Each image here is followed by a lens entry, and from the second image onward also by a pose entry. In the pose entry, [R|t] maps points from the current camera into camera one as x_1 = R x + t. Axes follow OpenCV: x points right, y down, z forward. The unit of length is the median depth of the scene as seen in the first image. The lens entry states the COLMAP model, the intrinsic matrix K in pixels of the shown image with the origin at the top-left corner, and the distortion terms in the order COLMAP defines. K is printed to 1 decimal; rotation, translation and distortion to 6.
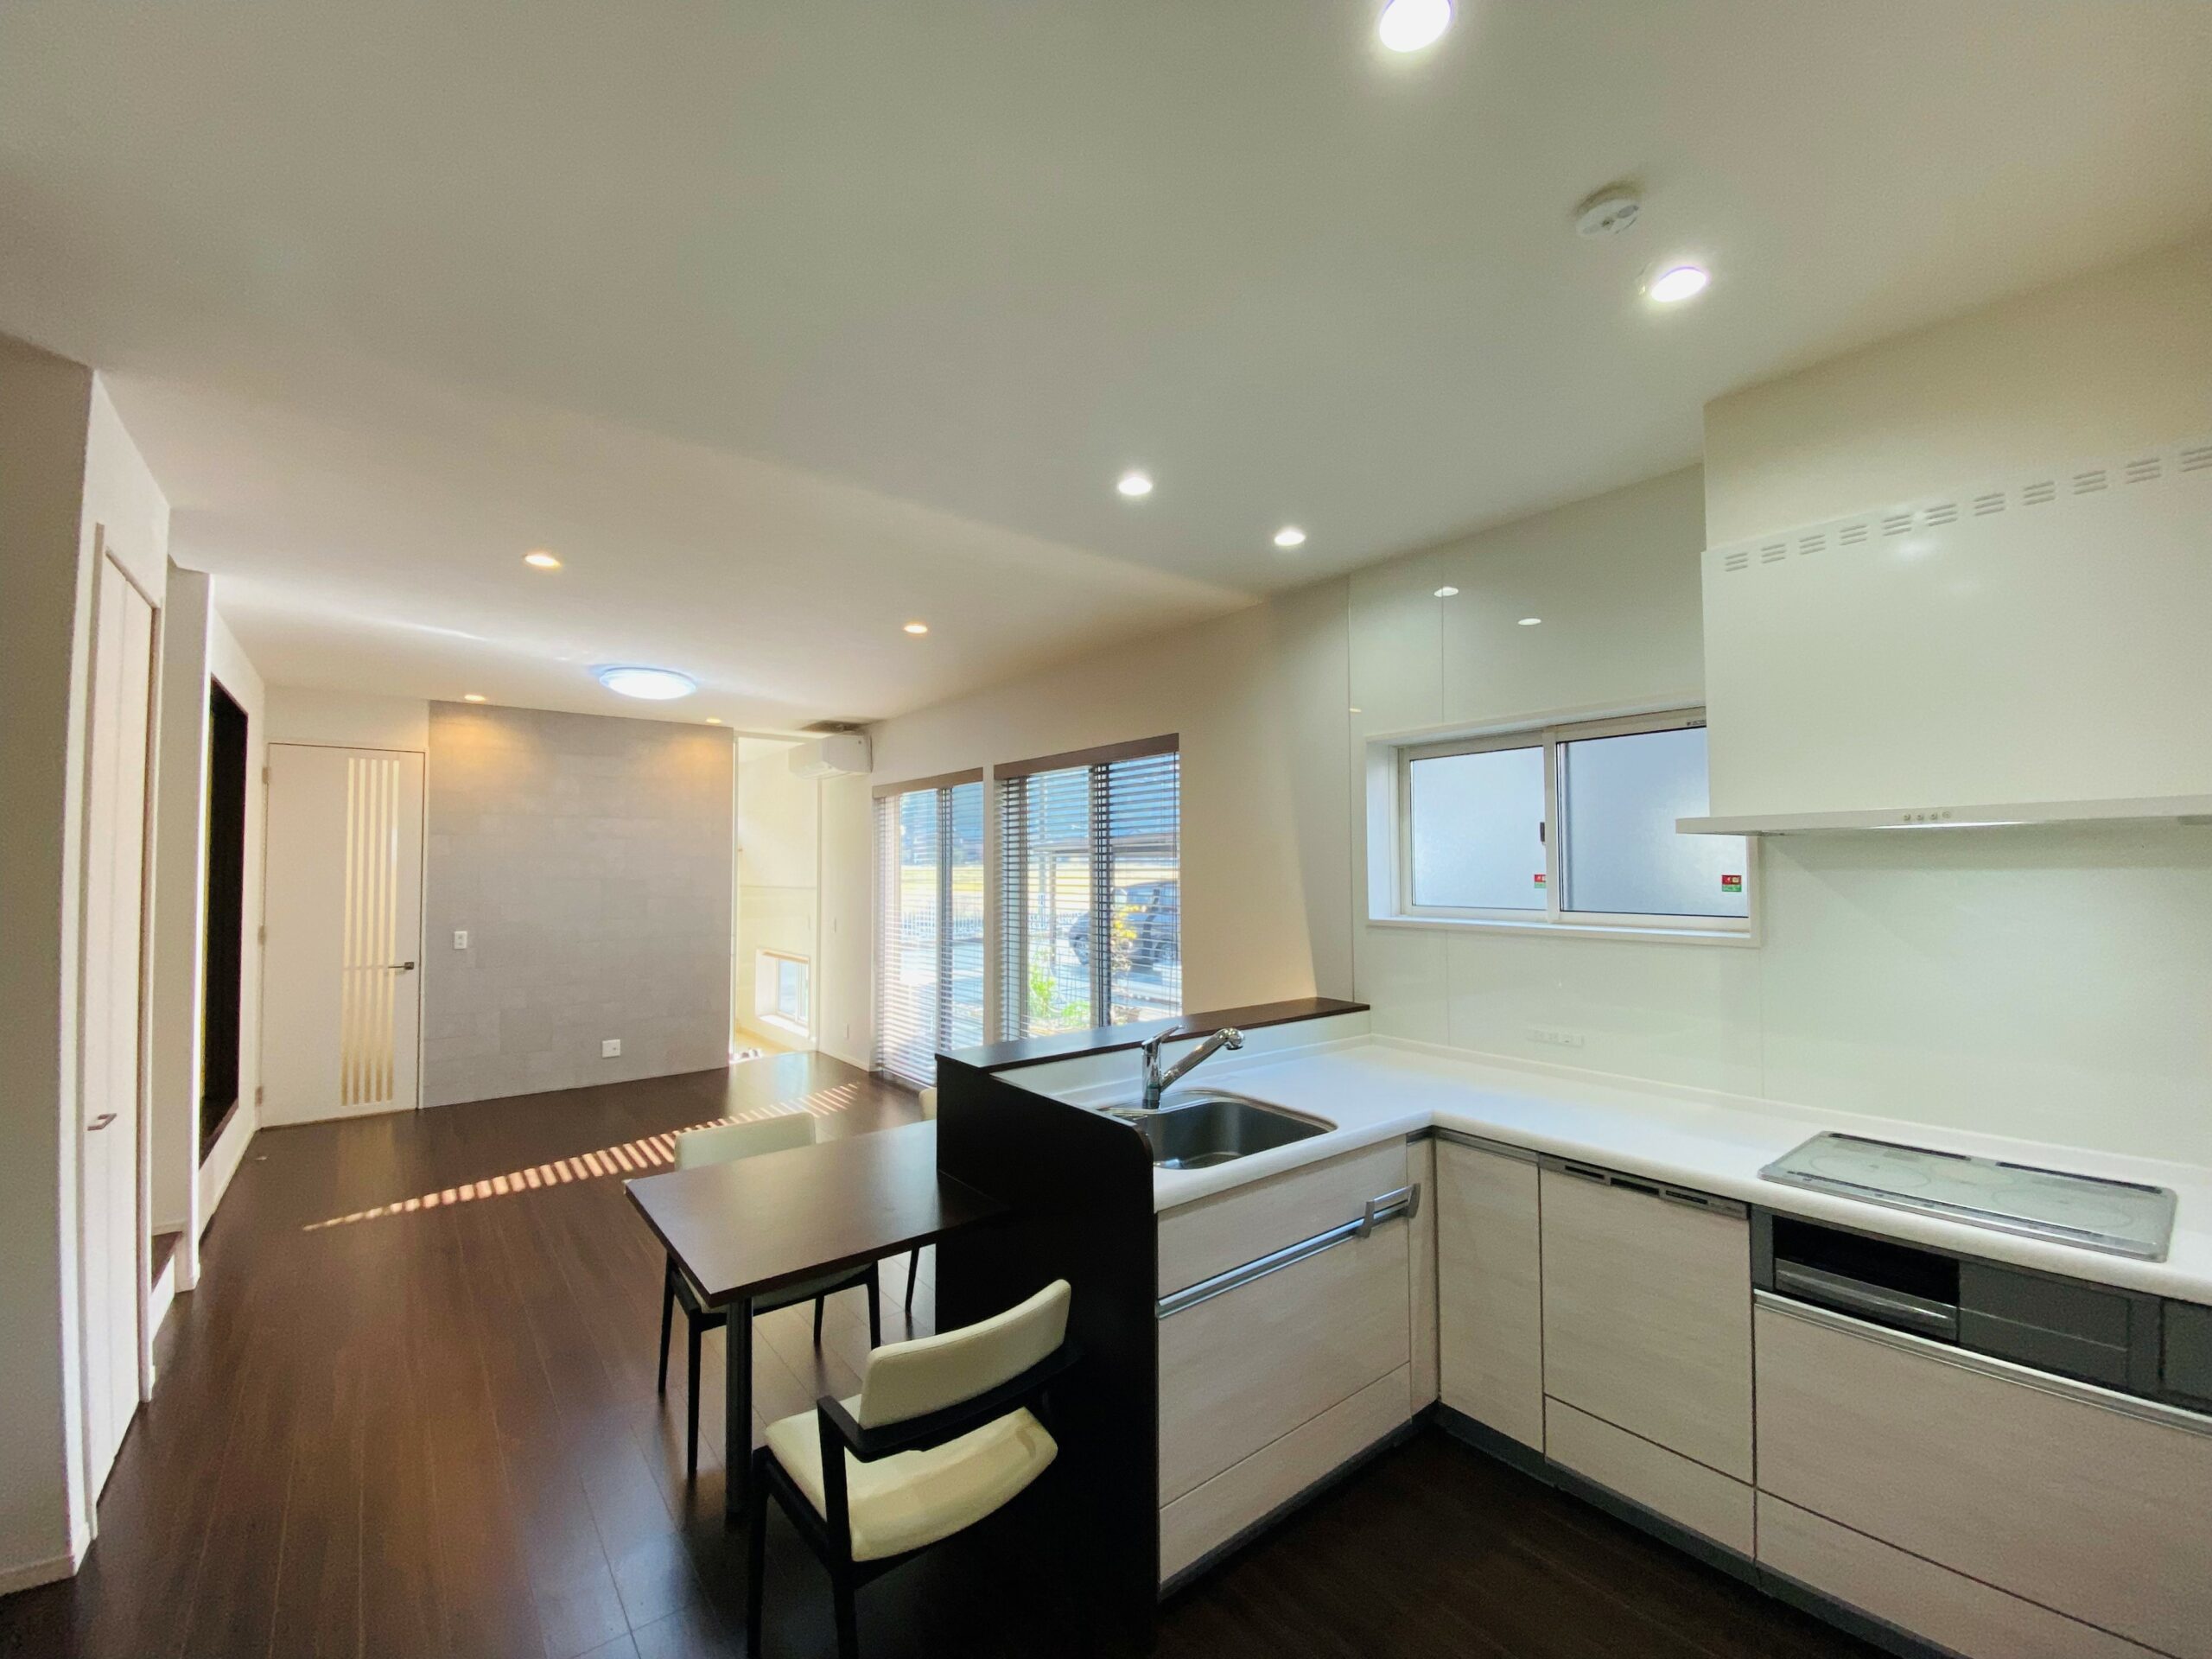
lens RADIAL K [[878.3, 0, 1106.0], [0, 878.3, 829.5], [0, 0, 1]] dist [-0.001059, -0.018075]
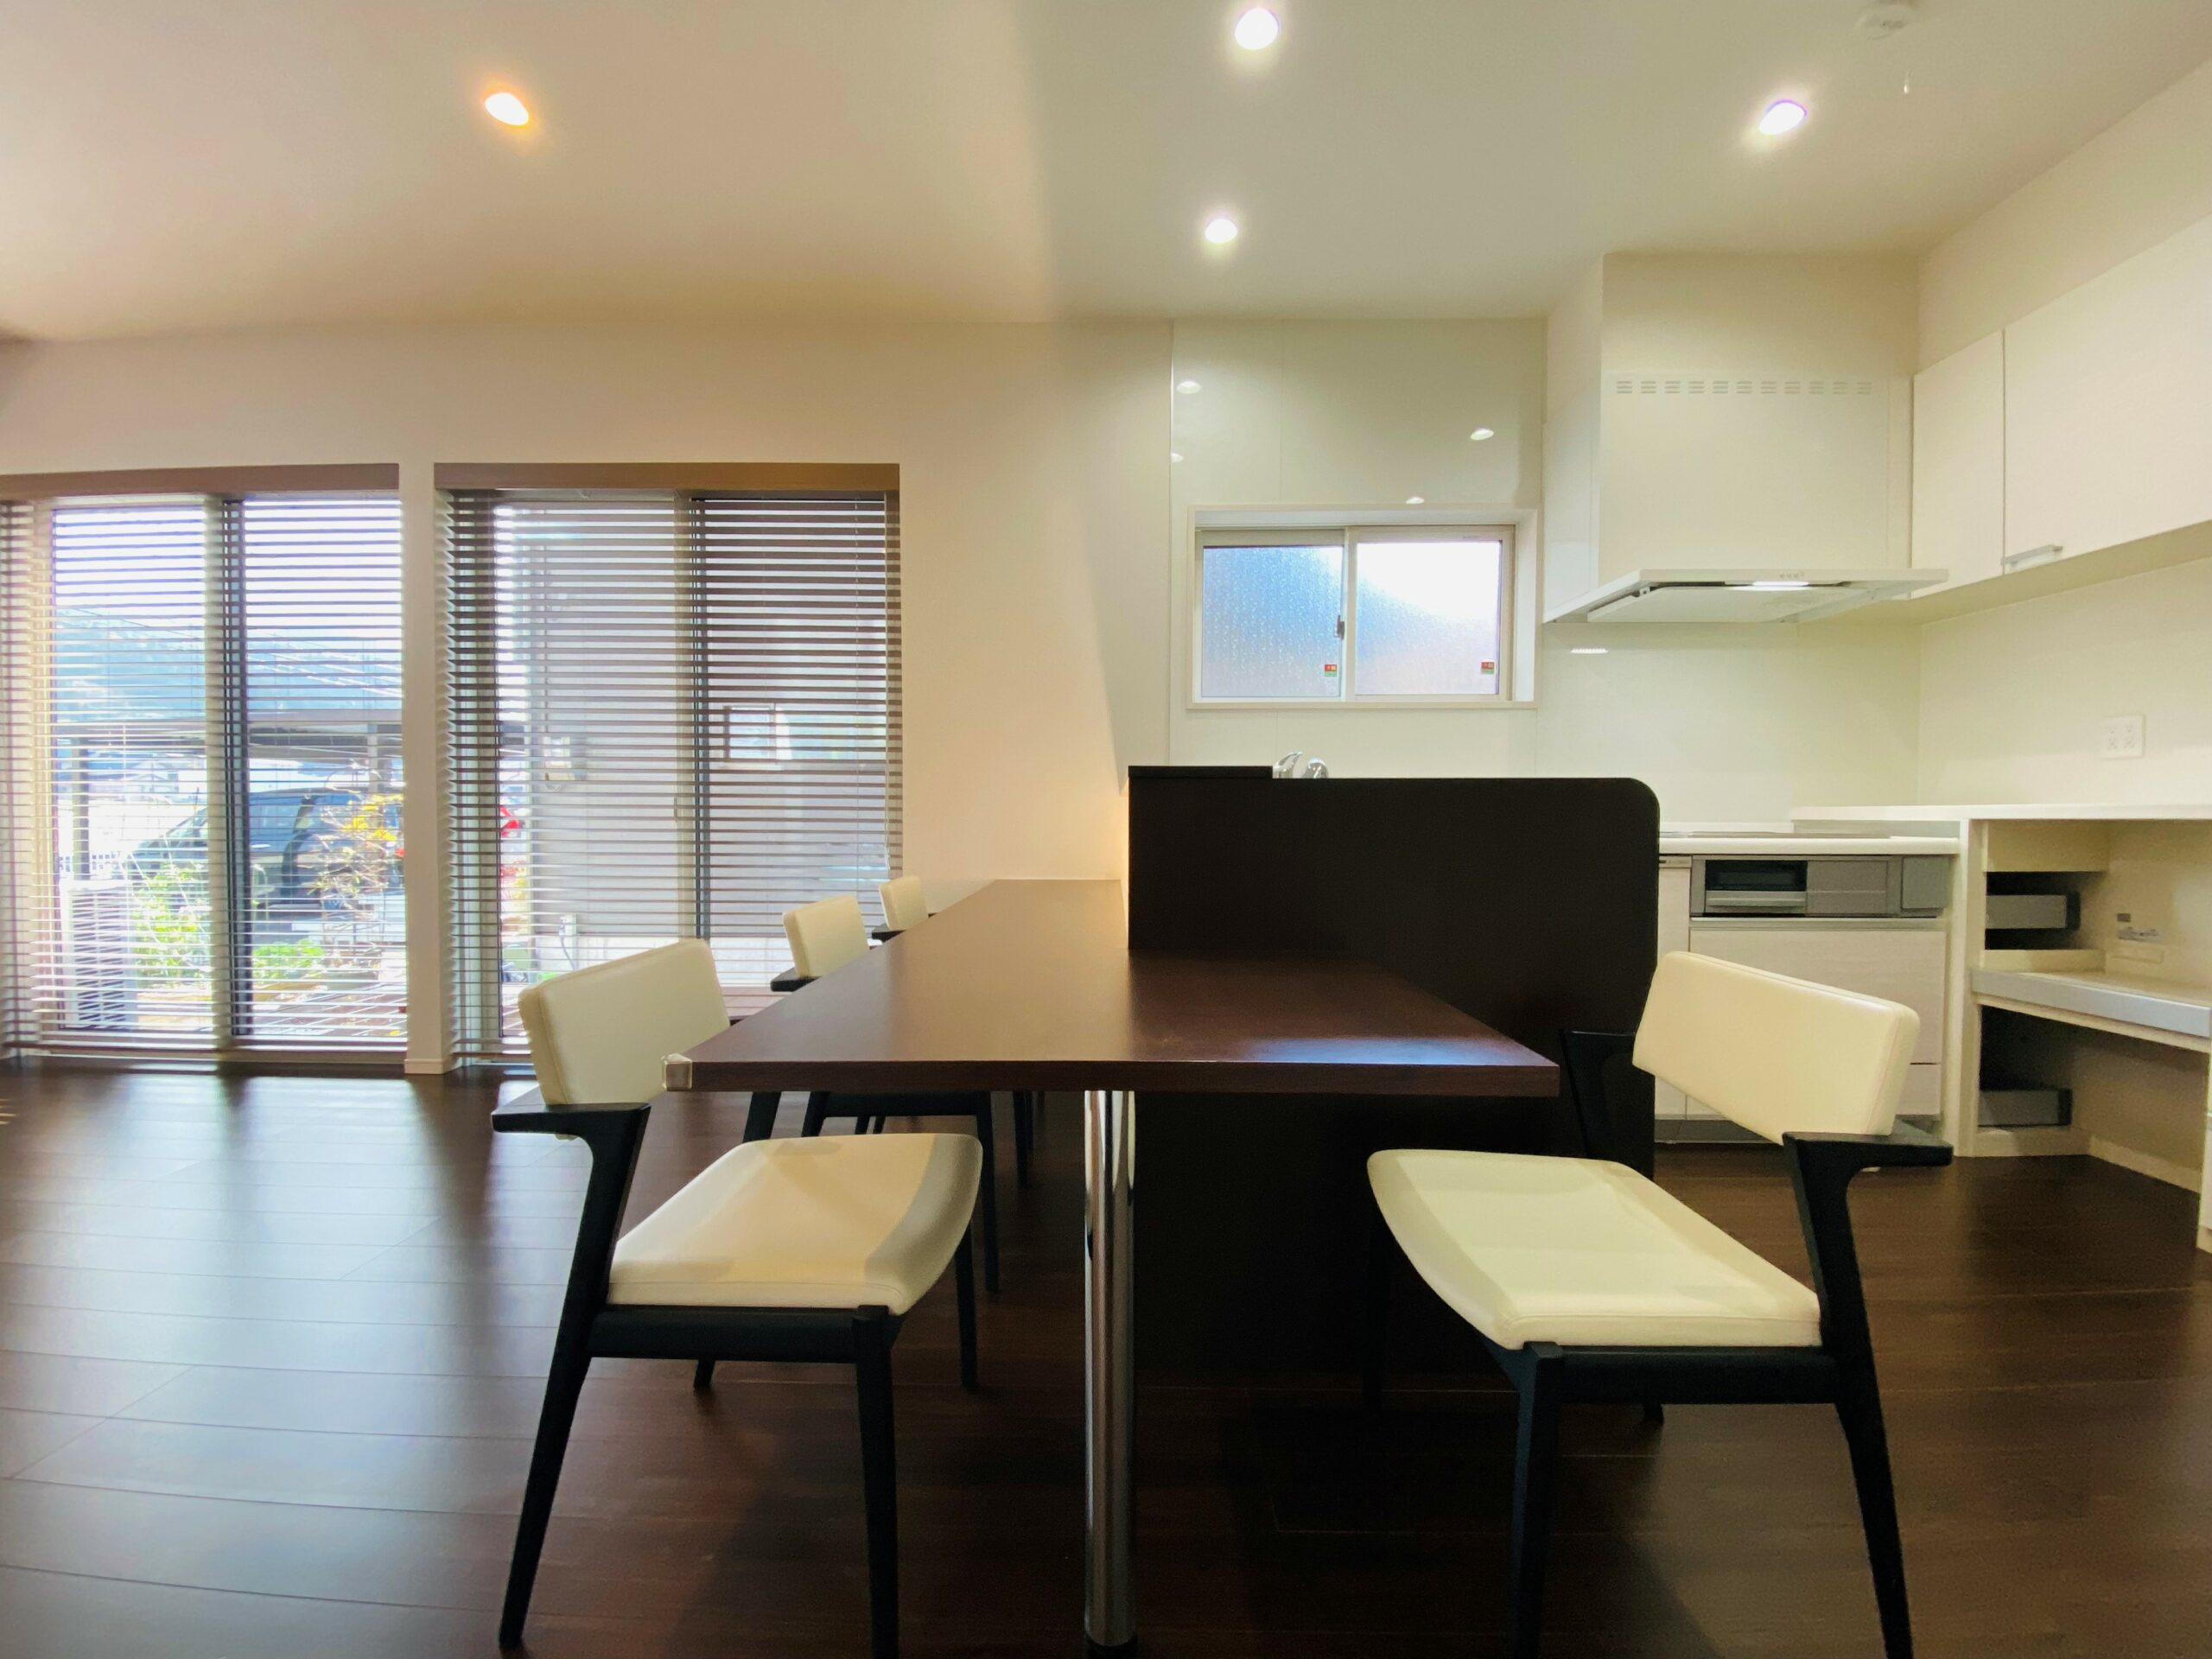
lens RADIAL K [[898.1, 0, 1106.0], [0, 898.1, 829.5], [0, 0, 1]] dist [0.017792, -0.019424]
pose [[0.621023, -0.016041, 0.783628, -0.749278], [-0.031516, 0.998471, 0.045415, 0.286791], [-0.783158, -0.052901, 0.619568, 0.682181]]
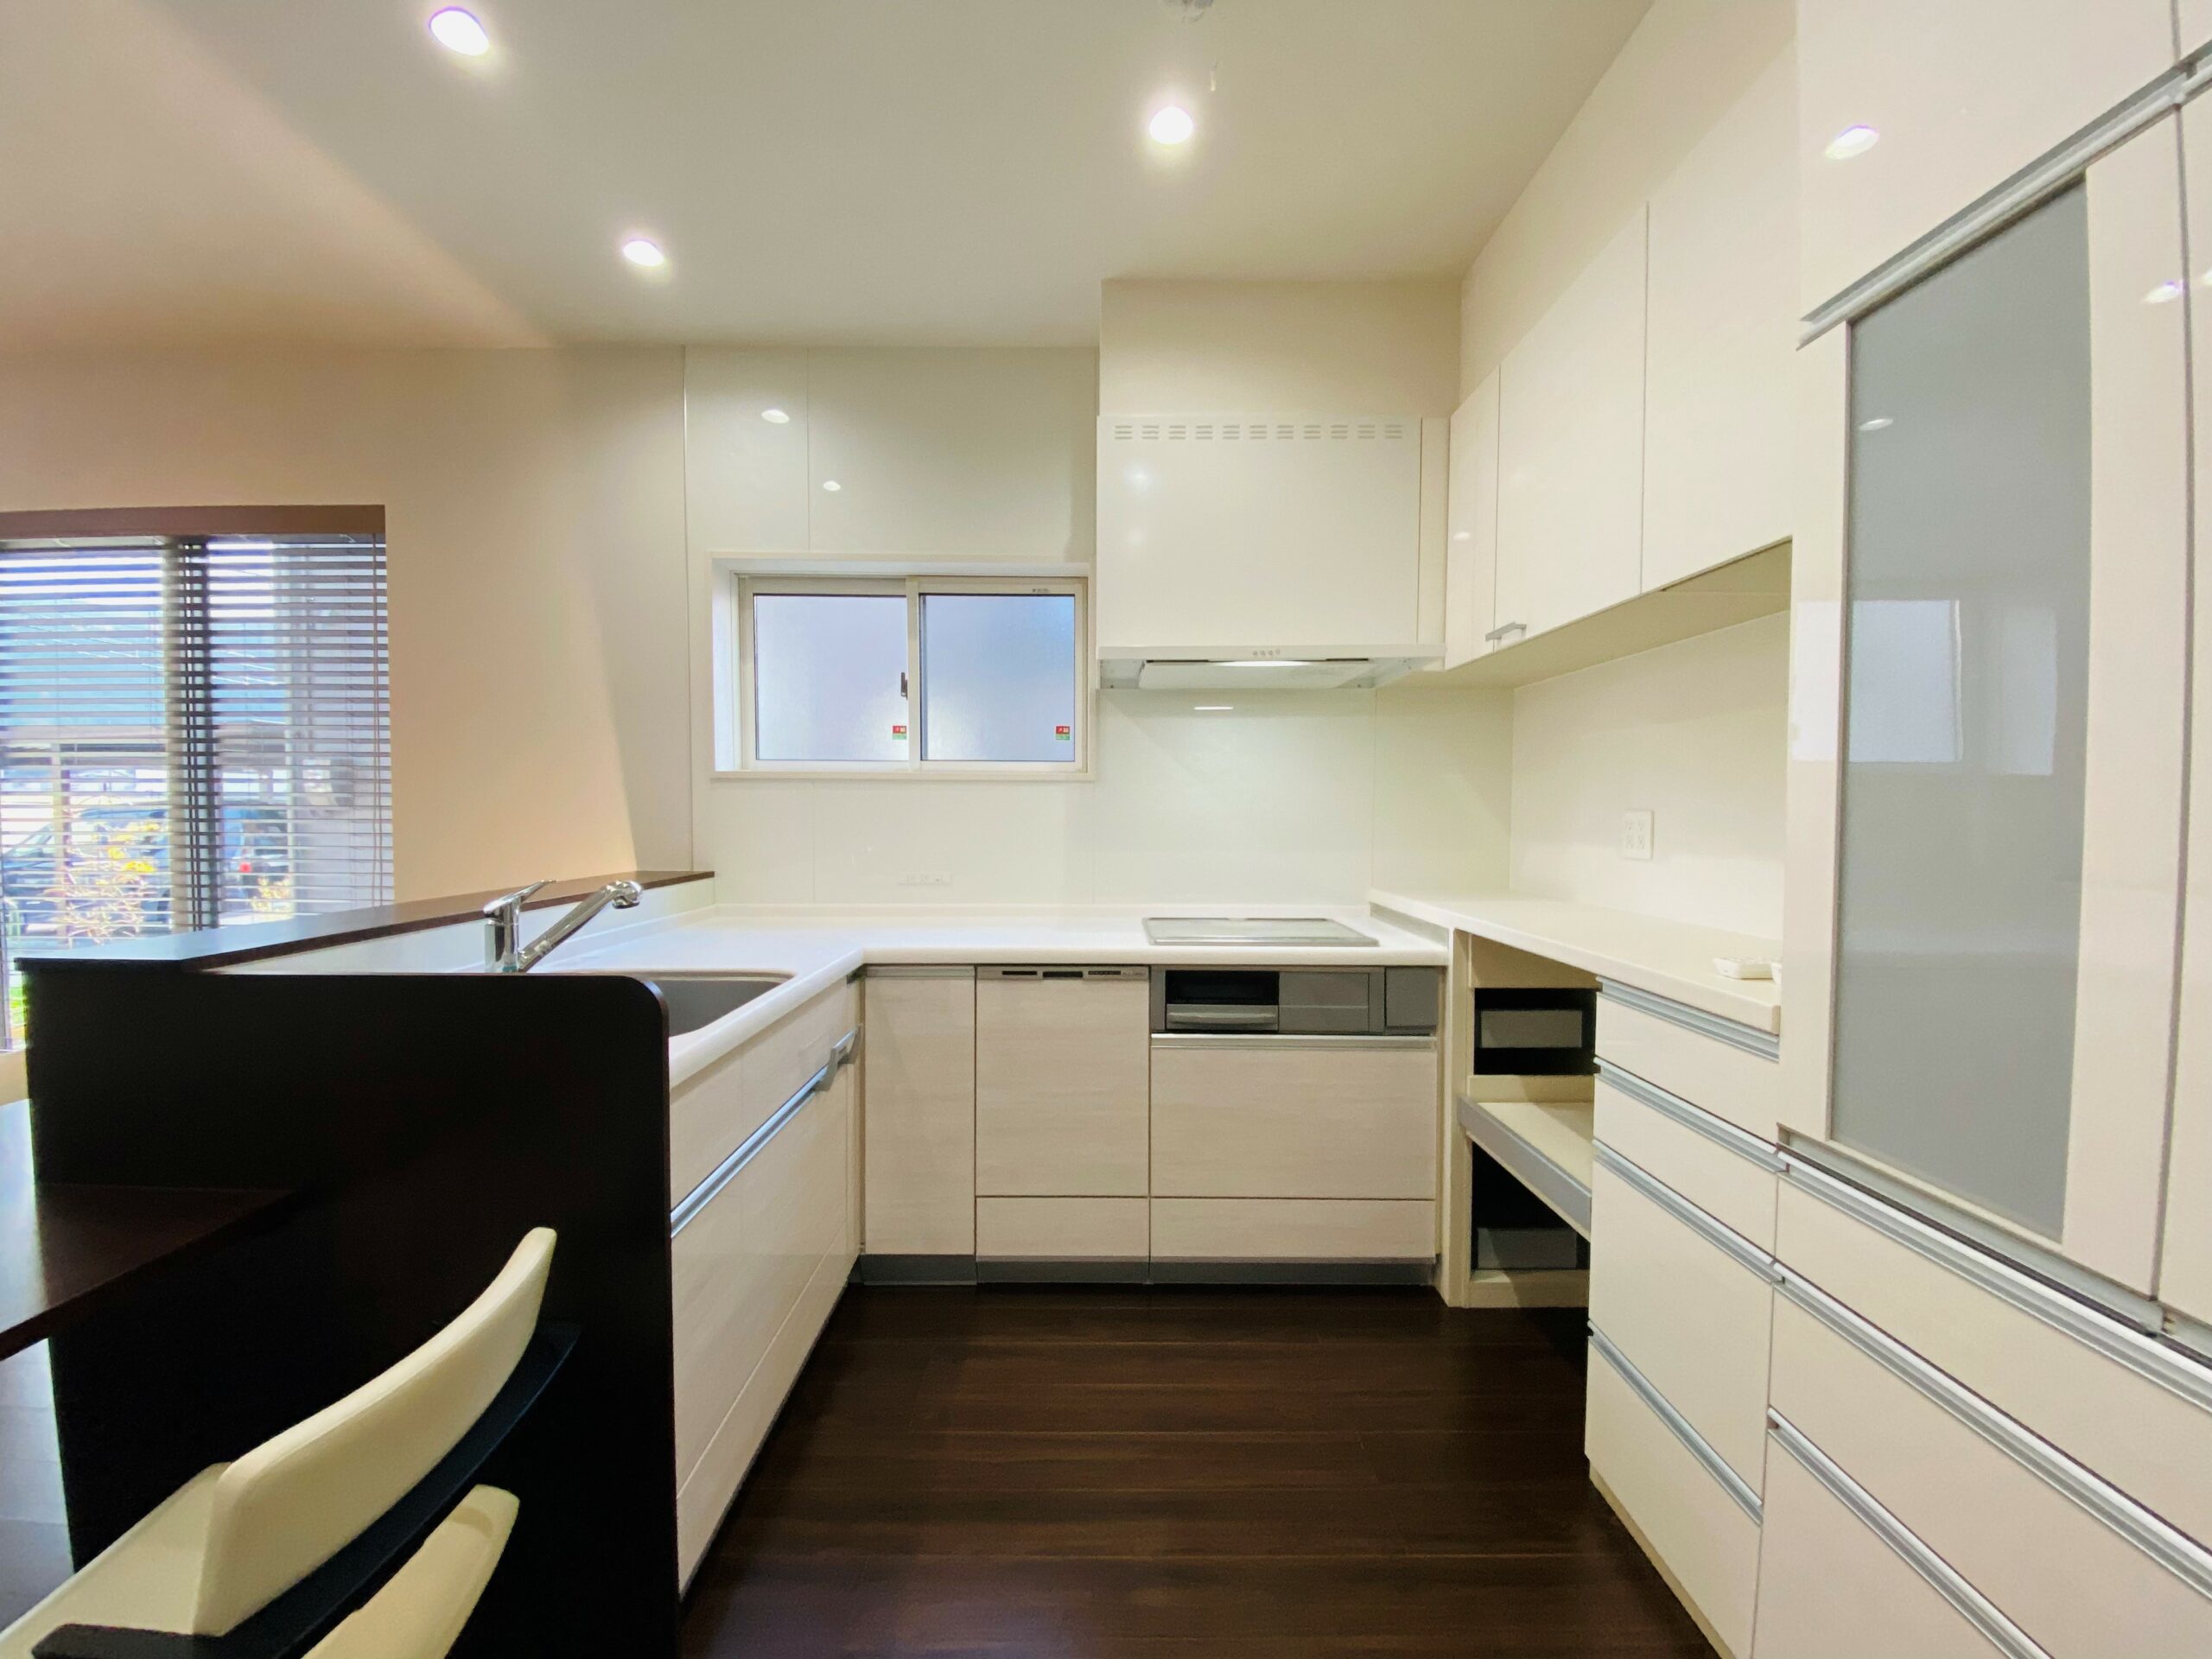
lens RADIAL K [[898.1, 0, 1106.0], [0, 898.1, 829.5], [0, 0, 1]] dist [0.017792, -0.019424]
pose [[0.613591, -0.022900, 0.789292, -0.226262], [-0.033351, 0.997936, 0.054881, 0.141505], [-0.788920, -0.059998, 0.611560, 0.237382]]
